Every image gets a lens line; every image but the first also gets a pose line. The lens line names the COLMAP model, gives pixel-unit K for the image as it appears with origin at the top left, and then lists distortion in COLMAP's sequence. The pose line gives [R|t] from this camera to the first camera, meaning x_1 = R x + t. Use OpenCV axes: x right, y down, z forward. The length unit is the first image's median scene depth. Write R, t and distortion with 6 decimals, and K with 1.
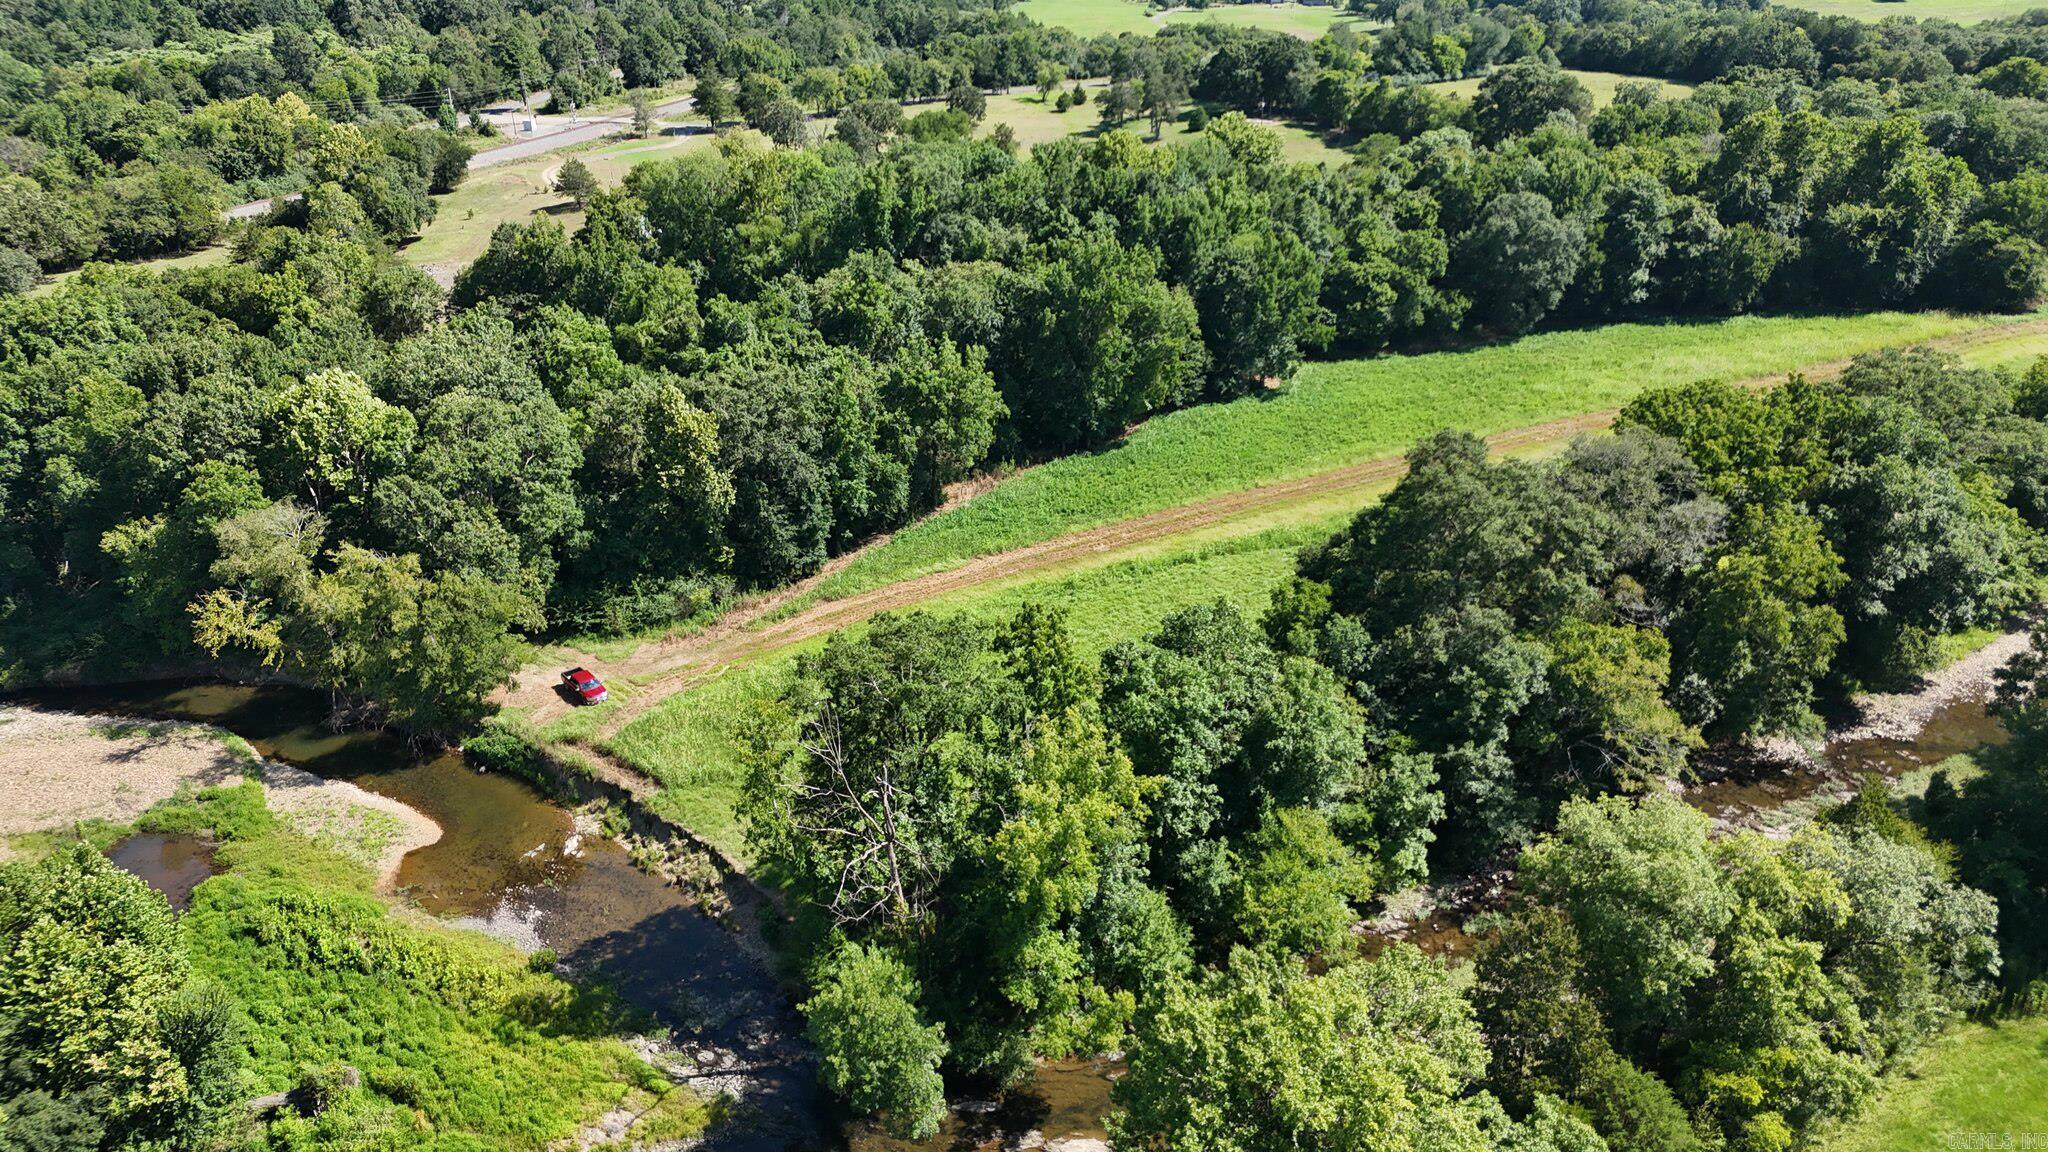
lens RADIAL K [[1572.8, 0, 1058.5], [0, 1572.8, 570.1], [0, 0, 1]] dist [0.071745, -0.078144]
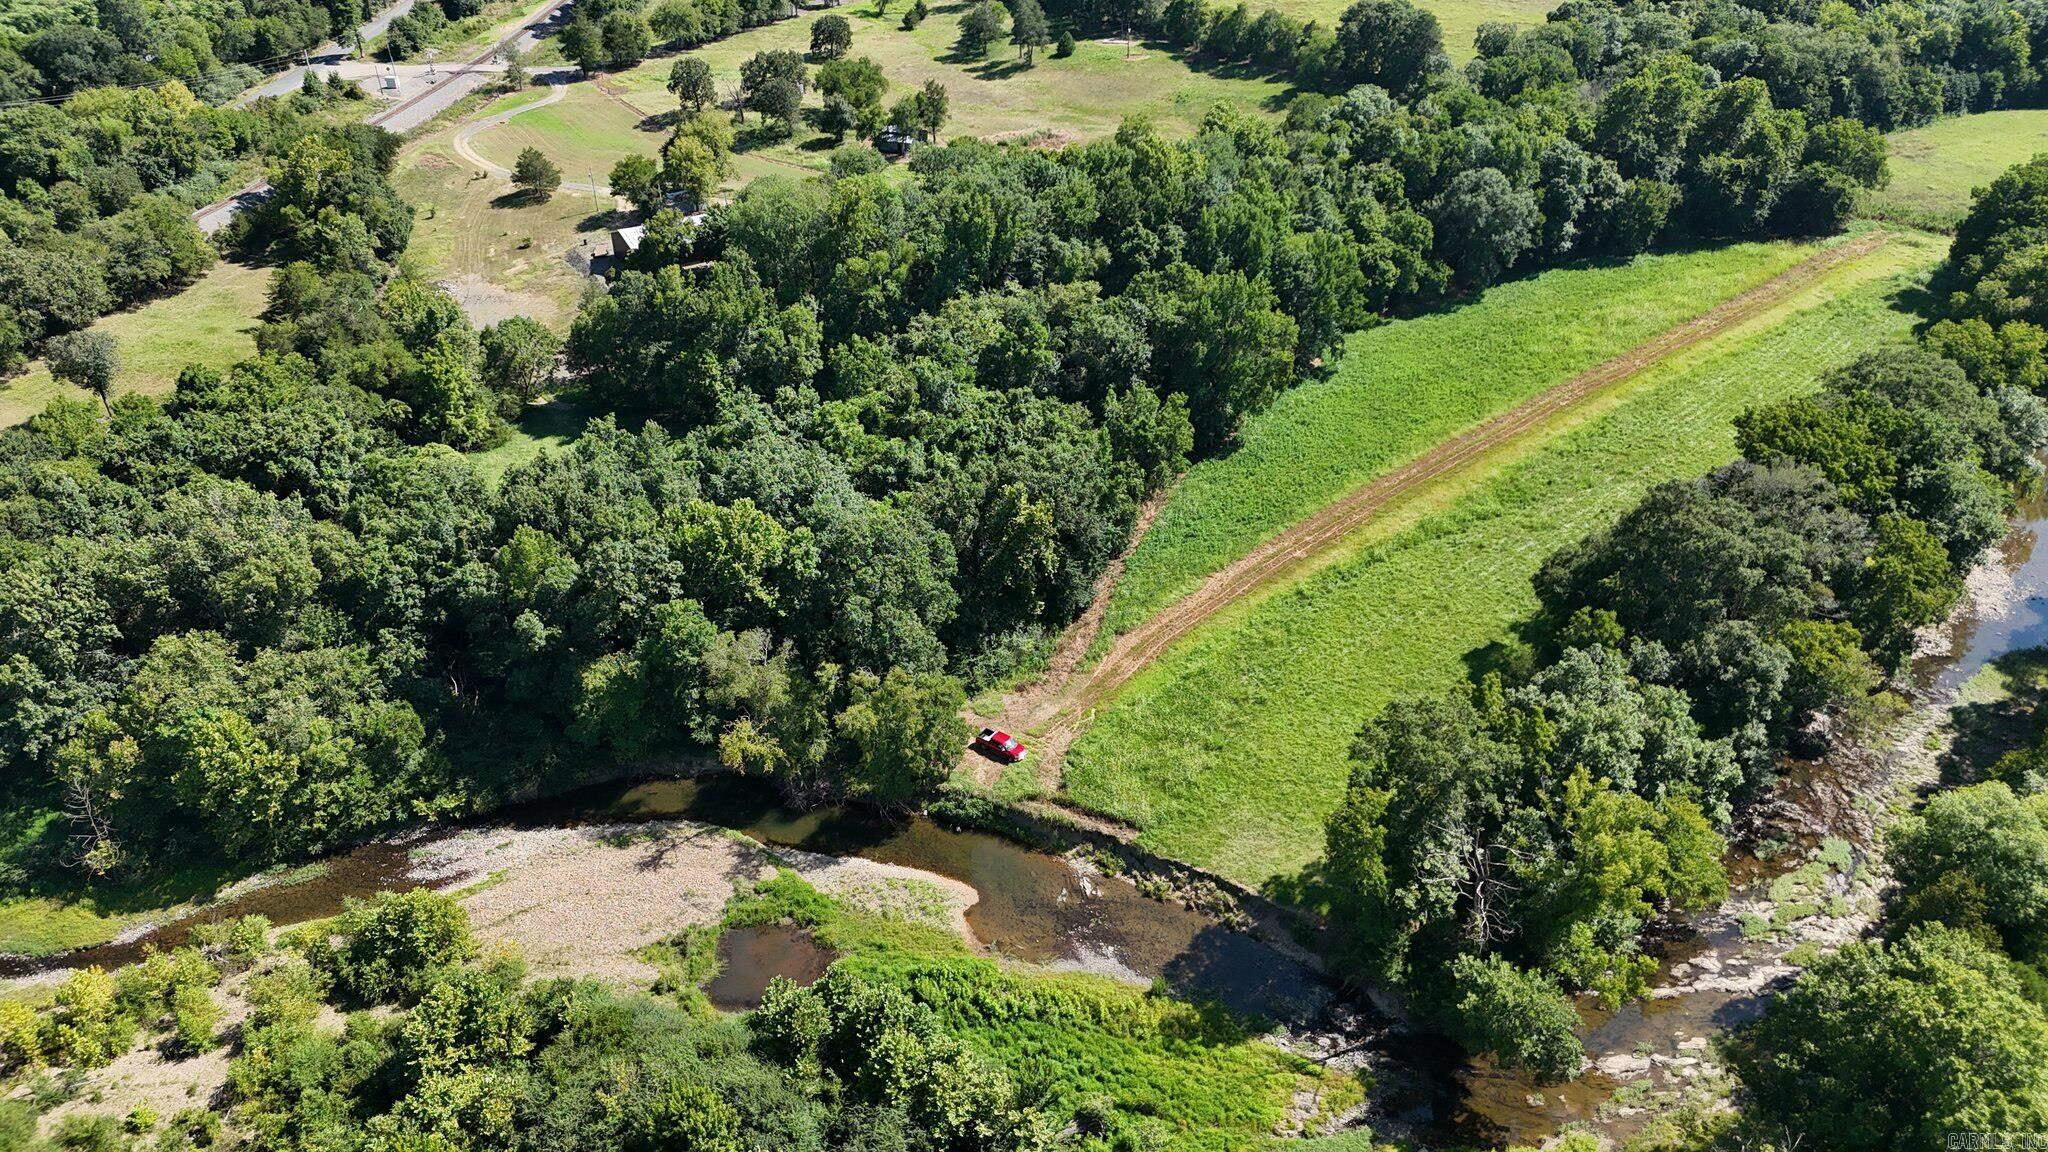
lens RADIAL K [[1572.8, 0, 1058.5], [0, 1572.8, 570.1], [0, 0, 1]] dist [0.071745, -0.078144]
pose [[0.970636, -0.118018, 0.209613, -0.301534], [0.091555, 0.987042, 0.131777, -0.131580], [-0.222449, -0.108717, 0.968864, -0.103850]]
